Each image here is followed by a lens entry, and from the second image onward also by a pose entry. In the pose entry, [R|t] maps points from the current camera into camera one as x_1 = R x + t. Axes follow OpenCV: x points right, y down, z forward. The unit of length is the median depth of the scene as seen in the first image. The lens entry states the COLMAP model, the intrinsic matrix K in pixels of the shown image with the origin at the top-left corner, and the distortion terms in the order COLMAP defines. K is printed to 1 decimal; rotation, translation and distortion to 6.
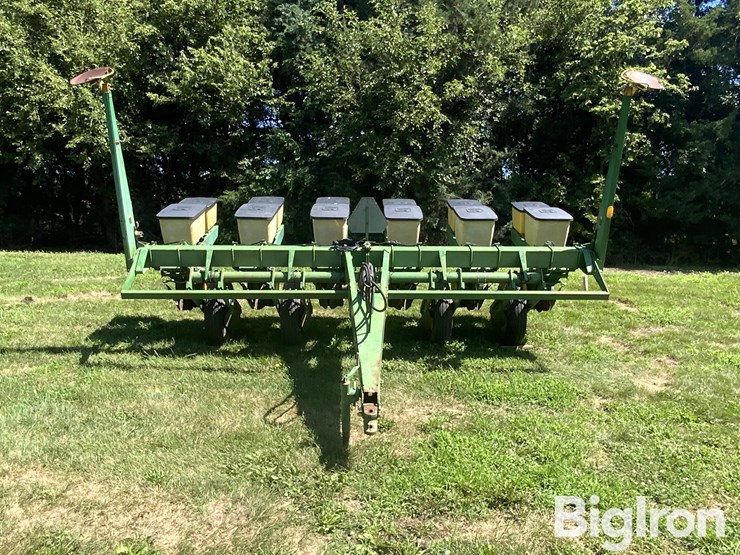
lens RADIAL K [[573.8, 0, 380.3], [0, 573.8, 280.6], [0, 0, 1]] dist [0.163686, -0.261631]
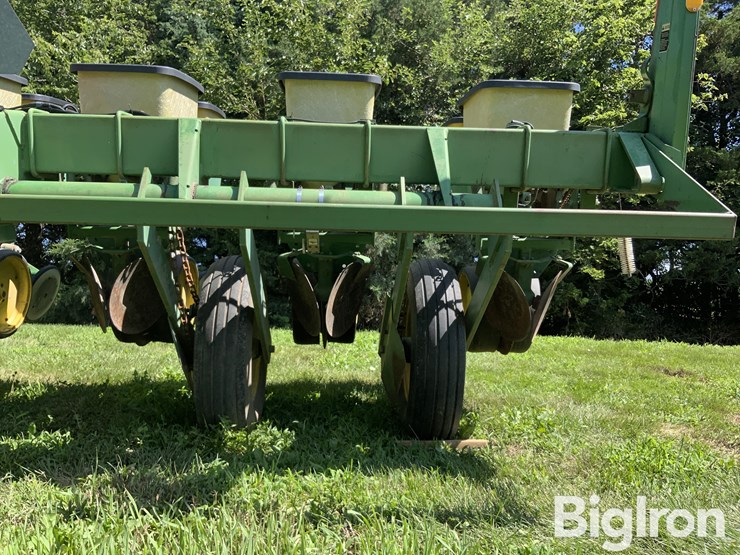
lens RADIAL K [[610.6, 0, 369.2], [0, 610.6, 274.8], [0, 0, 1]] dist [0.098386, -0.192070]
pose [[0.999790, 0.012997, 0.015853, 0.098801], [-0.009313, 0.976889, -0.213543, 0.050880], [-0.018262, 0.213351, 0.976805, 0.331628]]
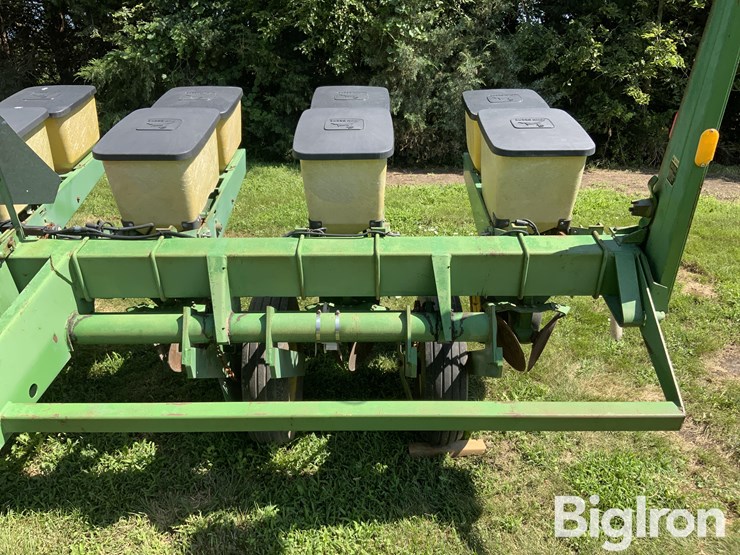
lens RADIAL K [[610.6, 0, 369.2], [0, 610.6, 274.8], [0, 0, 1]] dist [0.098386, -0.192070]
pose [[0.998830, -0.001003, -0.048358, 0.106993], [0.010567, 0.980156, 0.197944, -0.055098], [0.047200, -0.198224, 0.979020, 0.307593]]
